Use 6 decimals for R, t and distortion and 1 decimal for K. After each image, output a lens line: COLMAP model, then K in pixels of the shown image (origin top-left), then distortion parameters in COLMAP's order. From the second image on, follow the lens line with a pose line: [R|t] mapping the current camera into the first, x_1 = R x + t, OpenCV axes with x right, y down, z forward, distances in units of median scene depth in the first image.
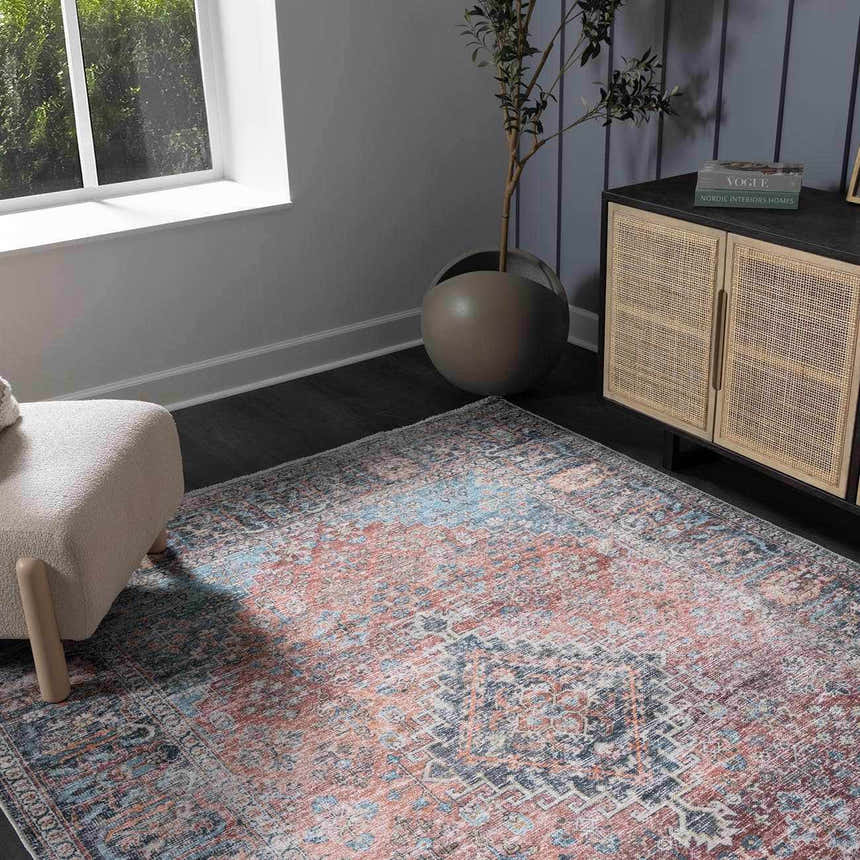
lens RADIAL K [[1203.7, 0, 430.0], [0, 1203.7, 430.0], [0, 0, 1]] dist [-0.010302, 0.031036]
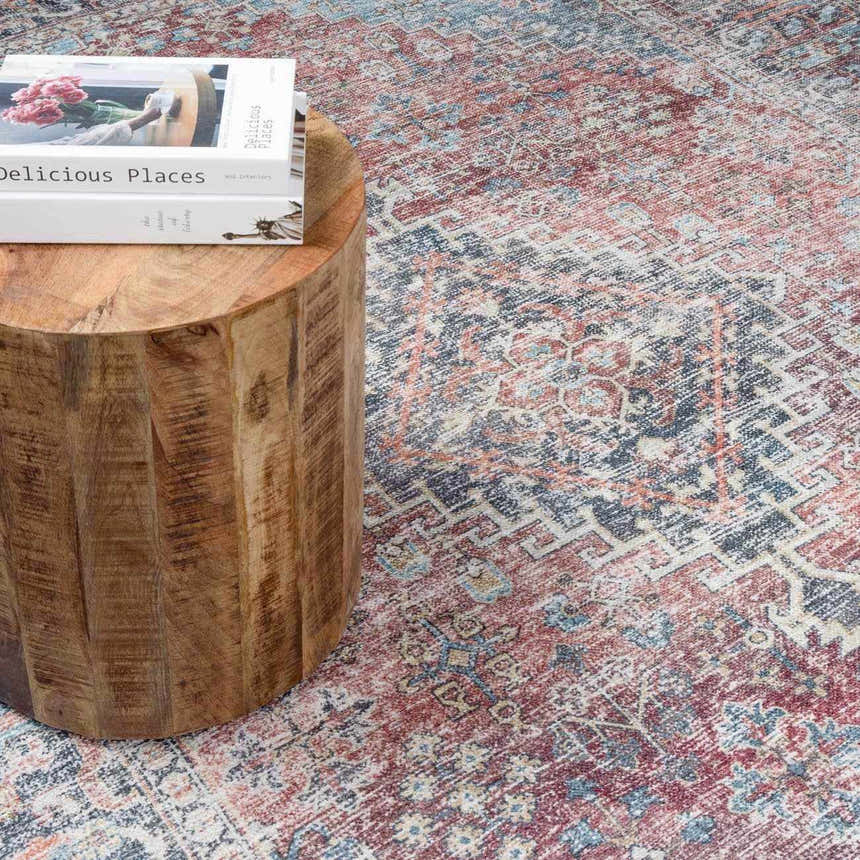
lens RADIAL K [[1654.8, 0, 430.0], [0, 1654.8, 430.0], [0, 0, 1]] dist [0.271632, -0.066458]
pose [[0.998103, 0.057203, 0.022746, 0.026618], [-0.061289, 0.957977, 0.280221, 0.053967], [-0.005761, -0.281083, 0.959666, 0.283002]]
